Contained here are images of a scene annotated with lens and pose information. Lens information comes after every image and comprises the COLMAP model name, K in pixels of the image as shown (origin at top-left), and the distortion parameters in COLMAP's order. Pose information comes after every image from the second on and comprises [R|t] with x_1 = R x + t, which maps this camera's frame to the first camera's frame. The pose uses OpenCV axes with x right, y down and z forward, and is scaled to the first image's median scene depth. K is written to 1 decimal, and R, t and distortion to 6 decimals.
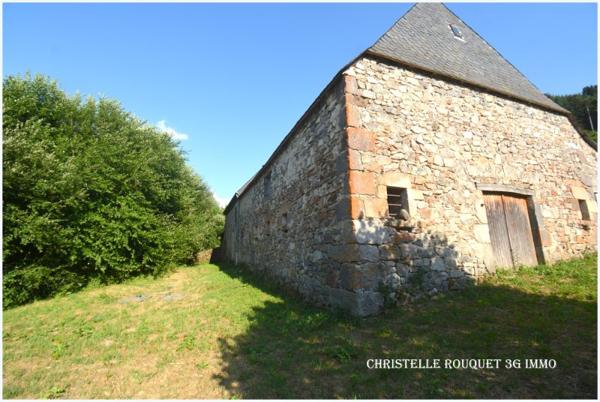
lens RADIAL K [[252.5, 0, 276.5], [0, 252.5, 201.8], [0, 0, 1]] dist [0.001187, -0.010437]
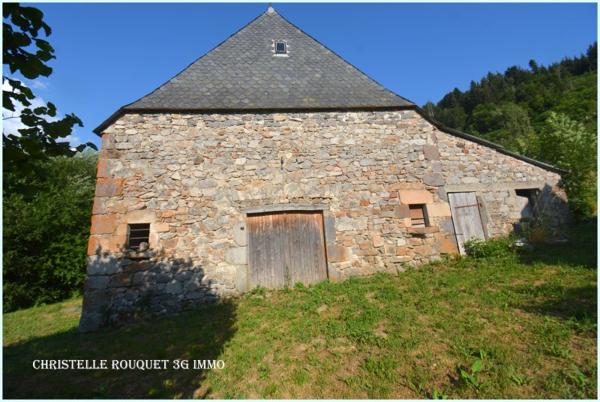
lens RADIAL K [[252.5, 0, 276.5], [0, 252.5, 201.8], [0, 0, 1]] dist [0.001187, -0.010437]
pose [[0.969748, -0.095933, -0.224469, 1.192055], [0.097532, 0.995224, -0.003982, -0.078758], [0.223779, -0.018032, 0.974473, -0.008126]]
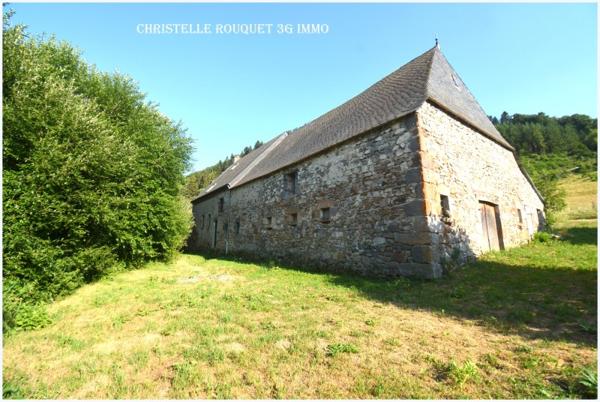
lens RADIAL K [[252.5, 0, 276.5], [0, 252.5, 201.8], [0, 0, 1]] dist [0.001187, -0.010437]
pose [[0.970659, 0.056260, 0.233786, -0.705806], [-0.062981, 0.997786, 0.021375, 0.009657], [-0.232066, -0.035472, 0.972053, -0.179094]]
